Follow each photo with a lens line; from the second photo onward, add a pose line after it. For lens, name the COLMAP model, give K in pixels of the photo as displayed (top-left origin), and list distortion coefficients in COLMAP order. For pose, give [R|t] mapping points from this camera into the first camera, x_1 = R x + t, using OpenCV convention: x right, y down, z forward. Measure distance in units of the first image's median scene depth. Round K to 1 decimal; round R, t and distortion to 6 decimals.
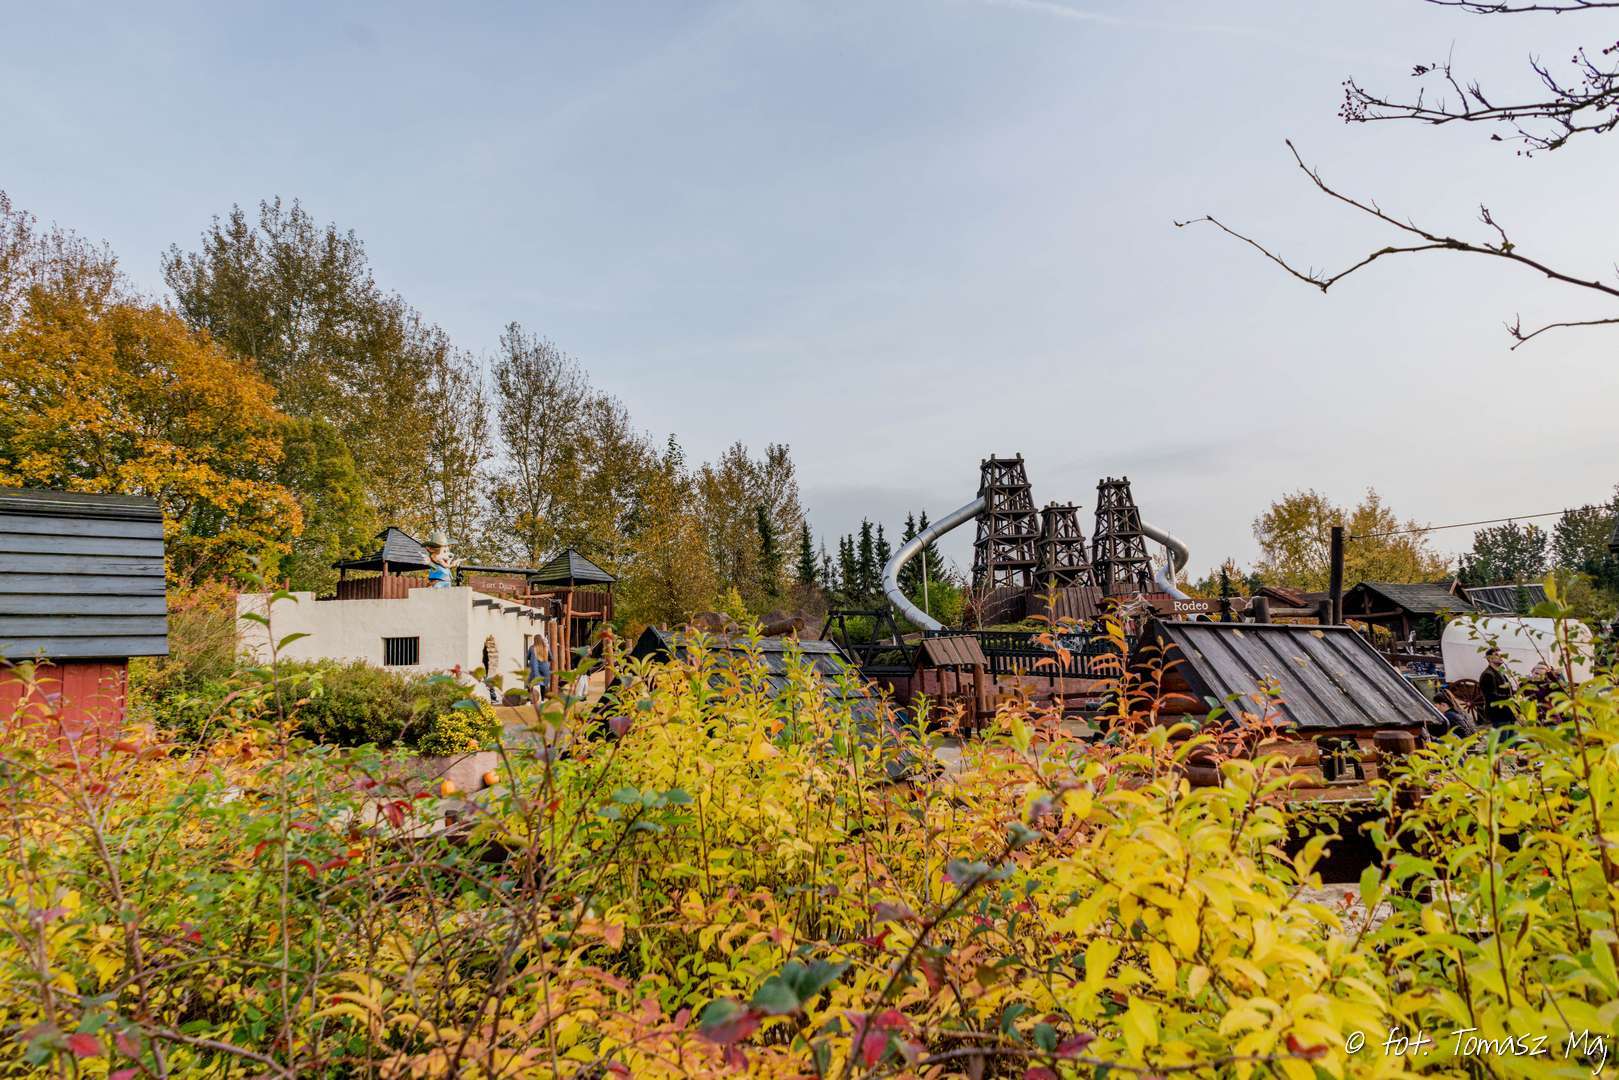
lens RADIAL K [[923.7, 0, 808.5], [0, 923.7, 540.6], [0, 0, 1]] dist [-0.029314, 0.002188]
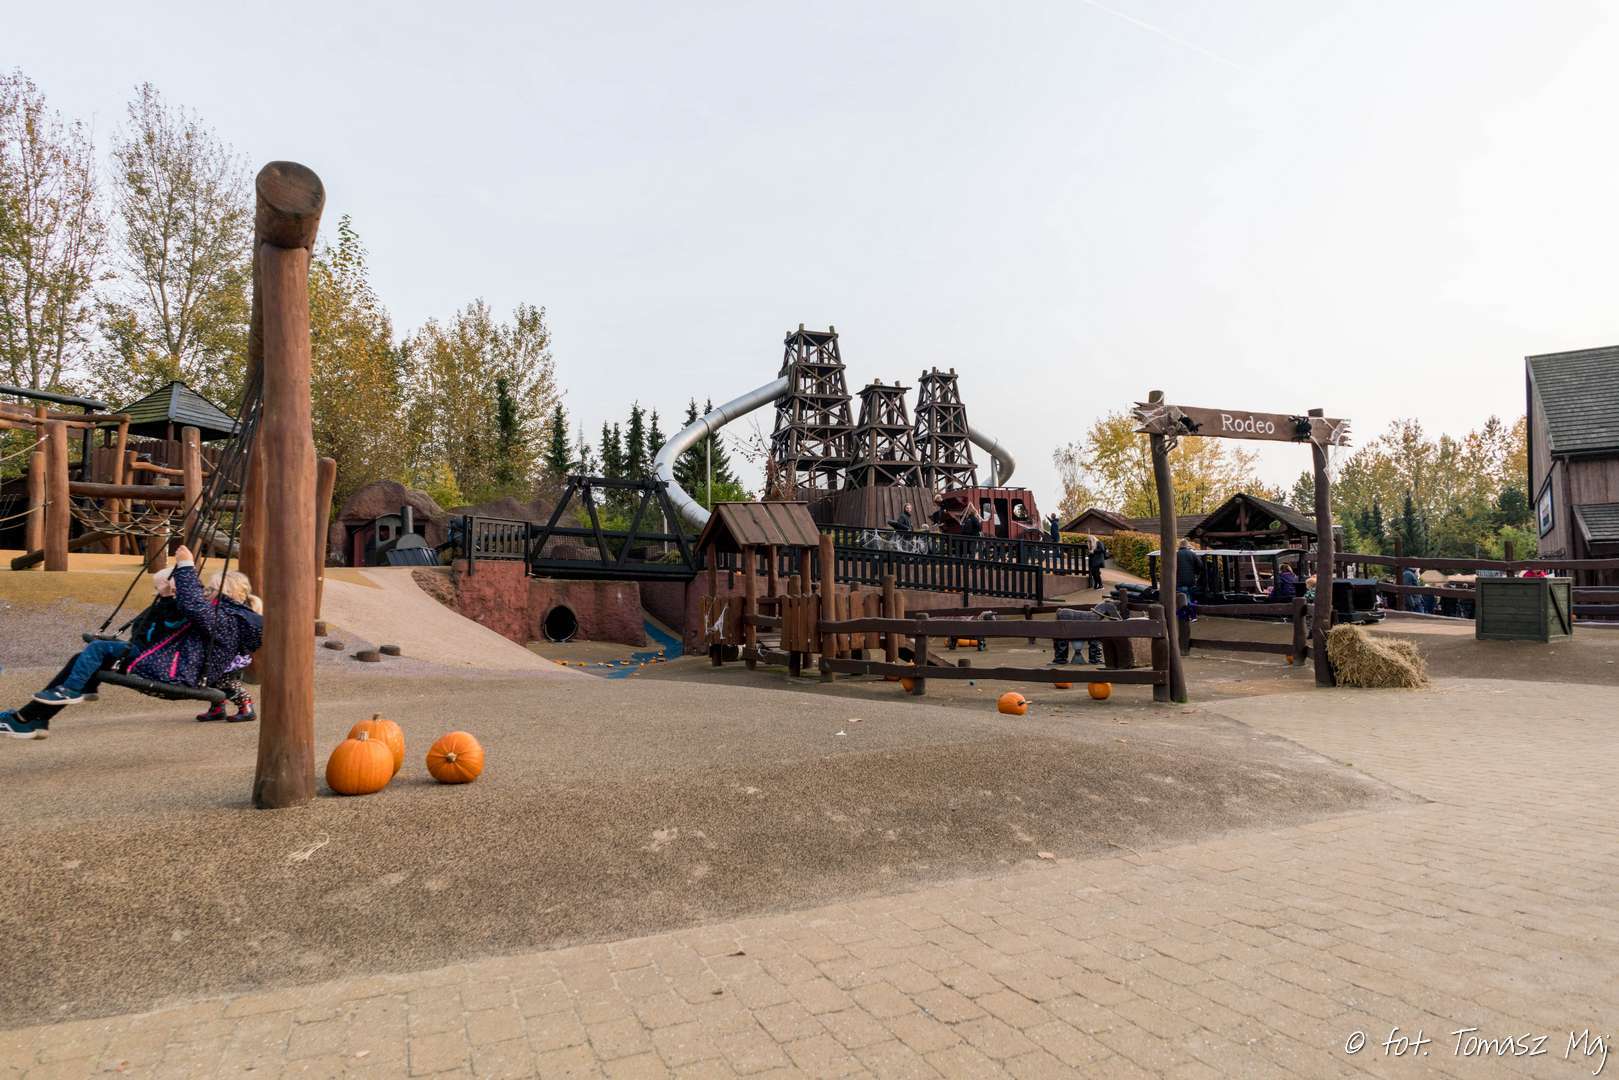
lens RADIAL K [[923.7, 0, 814.8], [0, 923.7, 539.5], [0, 0, 1]] dist [-0.029314, 0.002188]
pose [[0.967490, 0.044692, 0.248931, 0.020212], [-0.060921, 0.996463, 0.057873, 0.046034], [-0.245464, -0.071157, 0.966791, 0.210463]]
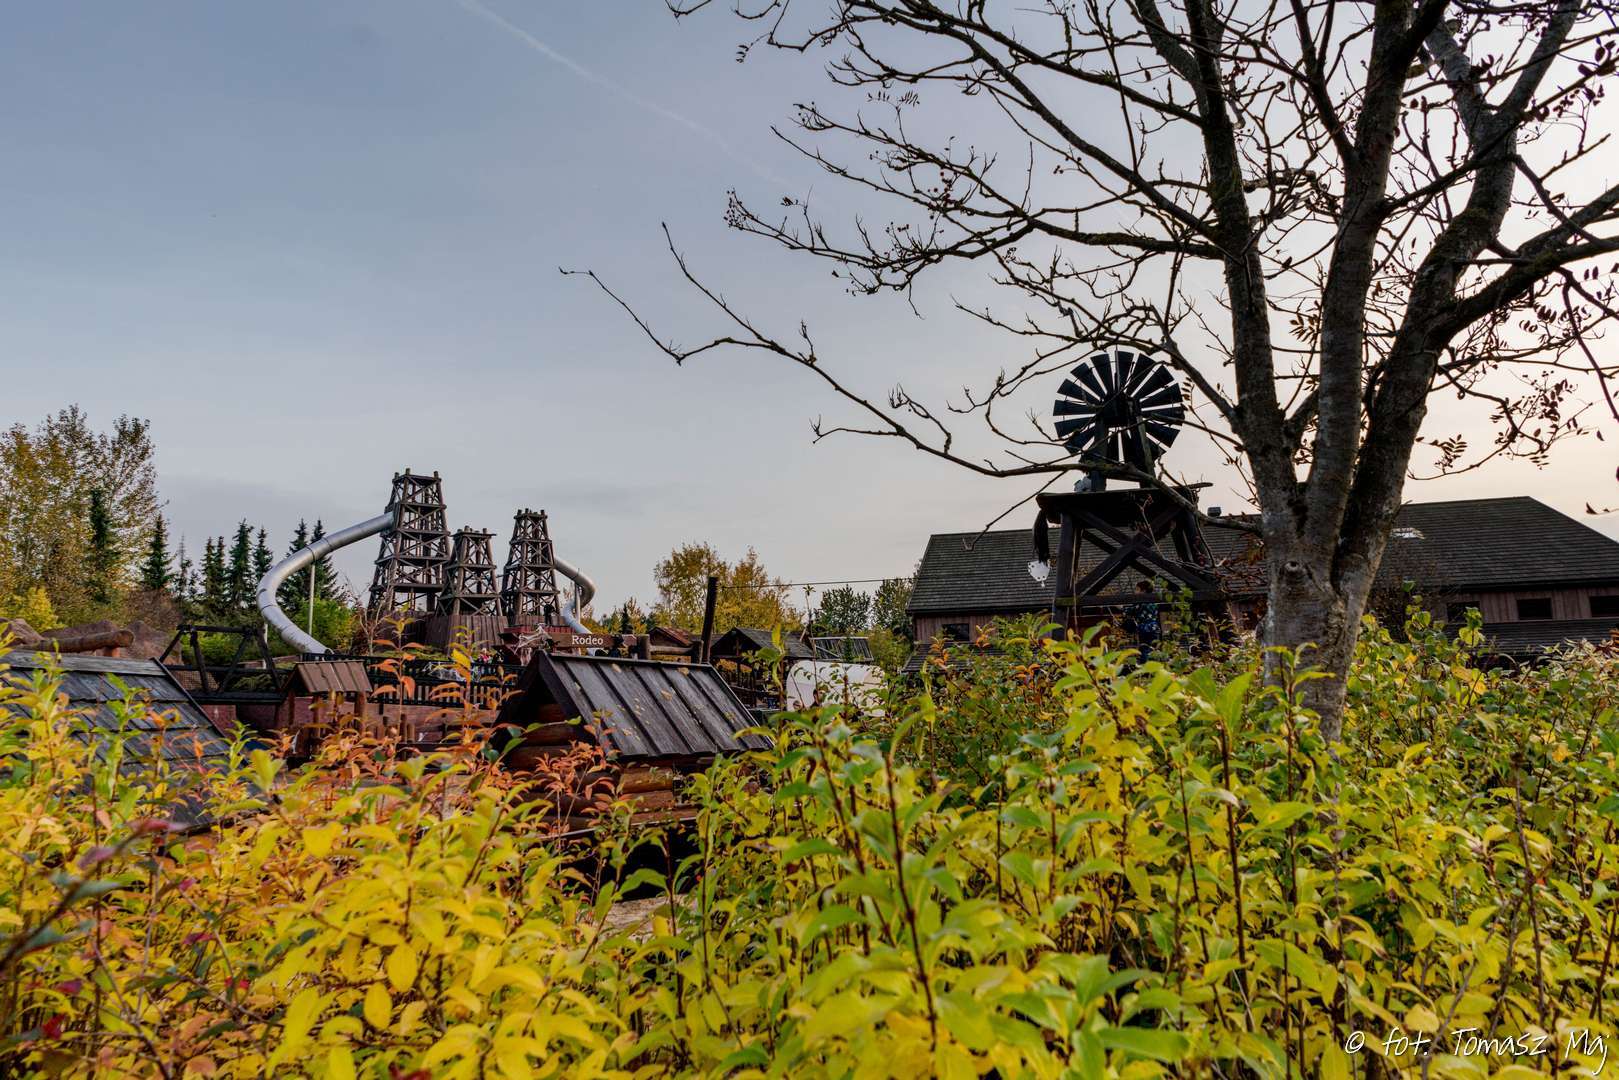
lens RADIAL K [[923.7, 0, 811.5], [0, 923.7, 543.4], [0, 0, 1]] dist [-0.029314, 0.002188]
pose [[0.811070, 0.105987, 0.575268, 0.003461], [-0.088710, 0.994360, -0.058128, -0.000109], [-0.578184, -0.003887, 0.815897, -0.001042]]
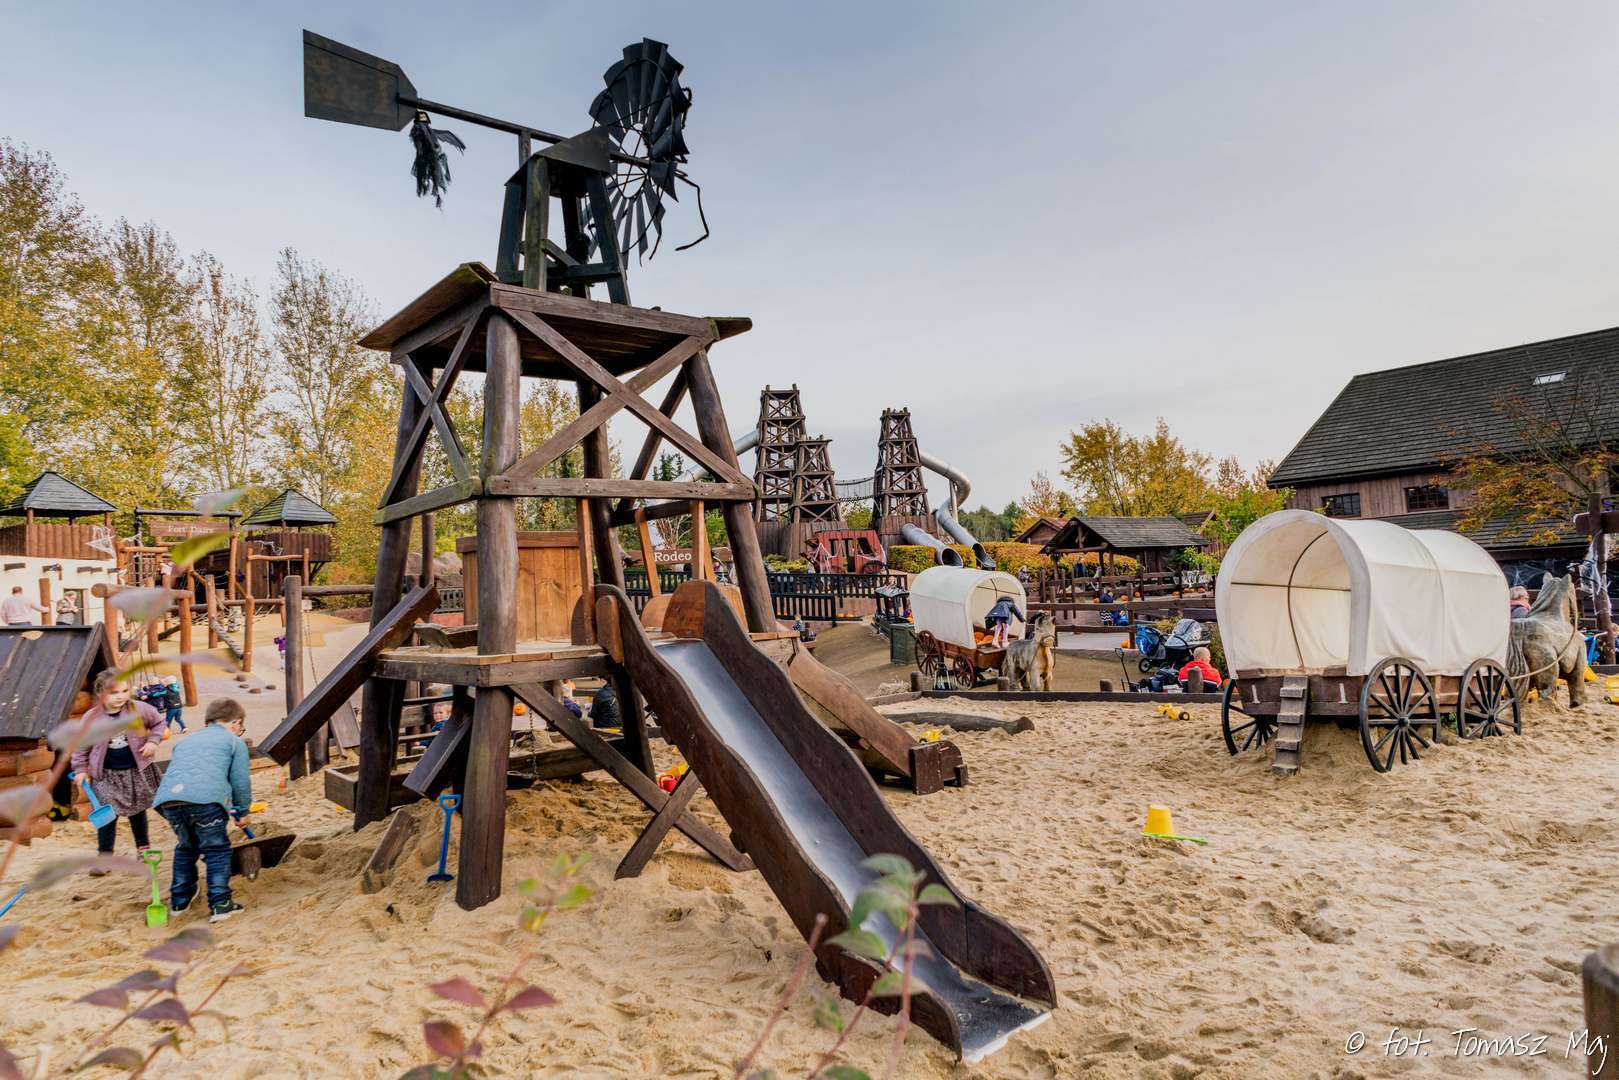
lens RADIAL K [[923.7, 0, 808.8], [0, 923.7, 539.4], [0, 0, 1]] dist [-0.029314, 0.002188]
pose [[0.998701, -0.012005, 0.049515, 0.194570], [0.008046, 0.996812, 0.079376, -0.008431], [-0.050310, -0.078874, 0.995614, 0.011595]]
